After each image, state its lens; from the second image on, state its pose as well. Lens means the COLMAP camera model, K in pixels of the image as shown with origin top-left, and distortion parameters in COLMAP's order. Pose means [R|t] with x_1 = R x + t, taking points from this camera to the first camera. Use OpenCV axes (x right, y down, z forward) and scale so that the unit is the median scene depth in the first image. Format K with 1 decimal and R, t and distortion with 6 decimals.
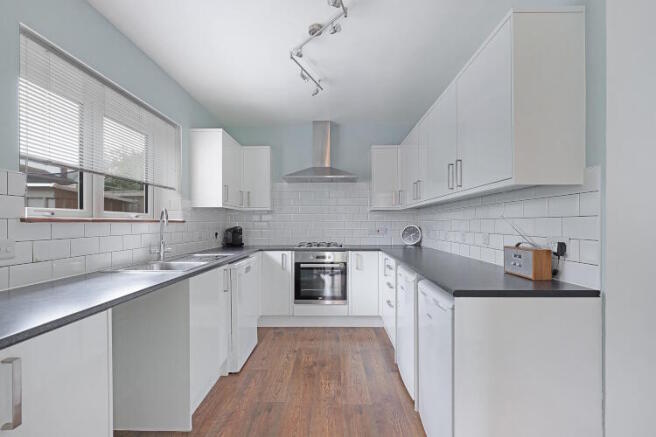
lens RADIAL K [[303.3, 0, 328.0], [0, 303.3, 218.5], [0, 0, 1]] dist [0.000369, 0.000099]
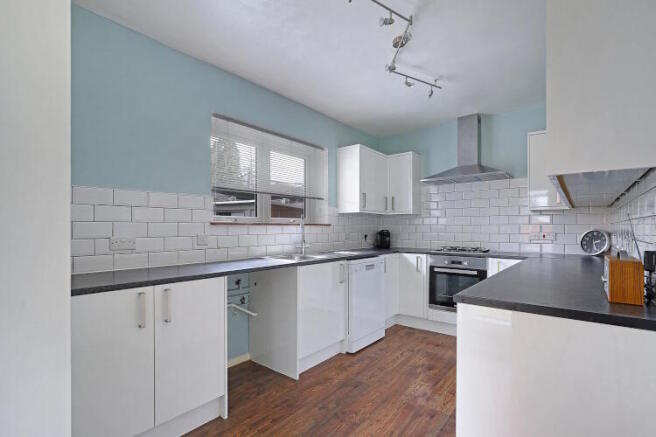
lens RADIAL K [[315.3, 0, 336.4], [0, 315.3, 222.3], [0, 0, 1]] dist [-0.001372, -0.000195]
pose [[0.792172, -0.009440, -0.610225, 0.320375], [0.007748, 0.999955, -0.005411, 0.006249], [0.610248, -0.000441, 0.792210, -0.001206]]
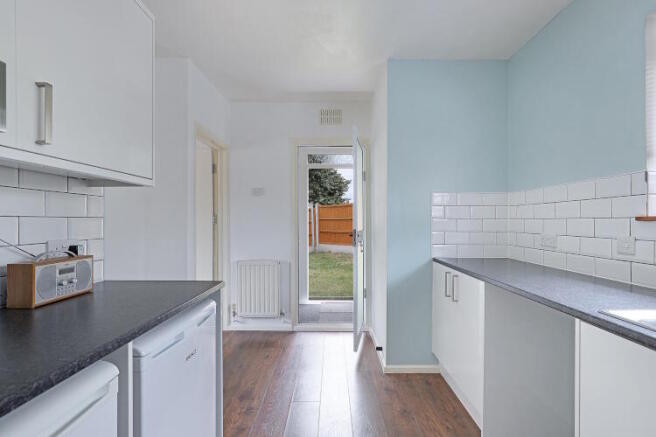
lens RADIAL K [[303.3, 0, 328.0], [0, 303.3, 218.5], [0, 0, 1]] dist [0.000369, 0.000099]
pose [[-0.999957, 0.003395, 0.008594, 0.003974], [0.003181, 0.999689, -0.024738, 0.012211], [-0.008675, -0.024710, -0.999657, 0.956906]]
